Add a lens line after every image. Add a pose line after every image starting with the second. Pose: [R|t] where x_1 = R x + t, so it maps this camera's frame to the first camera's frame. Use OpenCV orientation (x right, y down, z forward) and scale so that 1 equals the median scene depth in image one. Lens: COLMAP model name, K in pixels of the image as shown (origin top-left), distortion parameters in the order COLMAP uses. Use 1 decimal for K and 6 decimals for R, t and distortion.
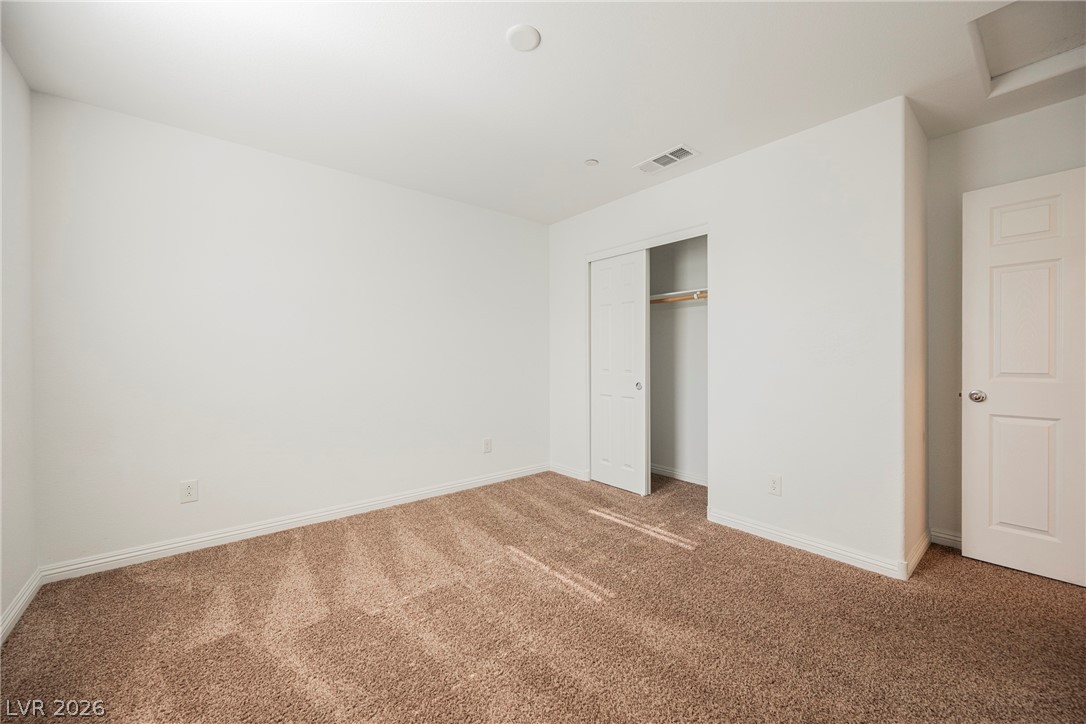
lens RADIAL K [[423.1, 0, 542.3], [0, 423.1, 358.9], [0, 0, 1]] dist [0.000938, -0.000391]
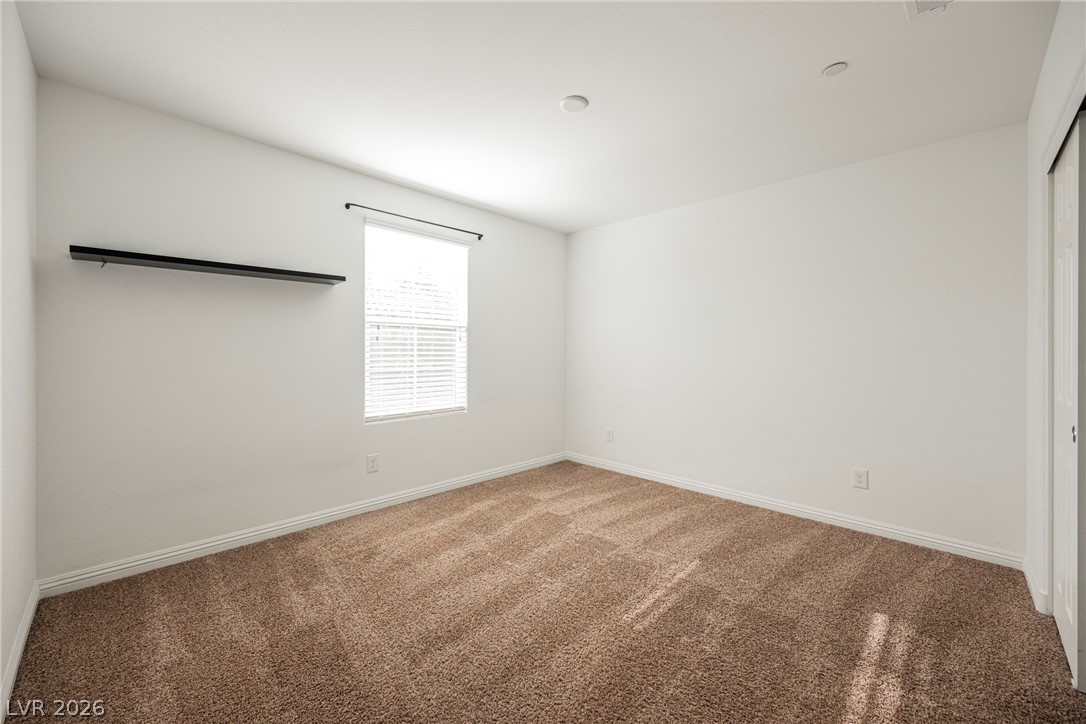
lens RADIAL K [[423.1, 0, 544.3], [0, 423.1, 354.0], [0, 0, 1]] dist [0.000938, -0.000391]
pose [[0.113683, 0.010680, -0.993460, 0.736924], [-0.012167, 0.999882, 0.009357, -0.017983], [0.993443, 0.011023, 0.113800, 0.498672]]
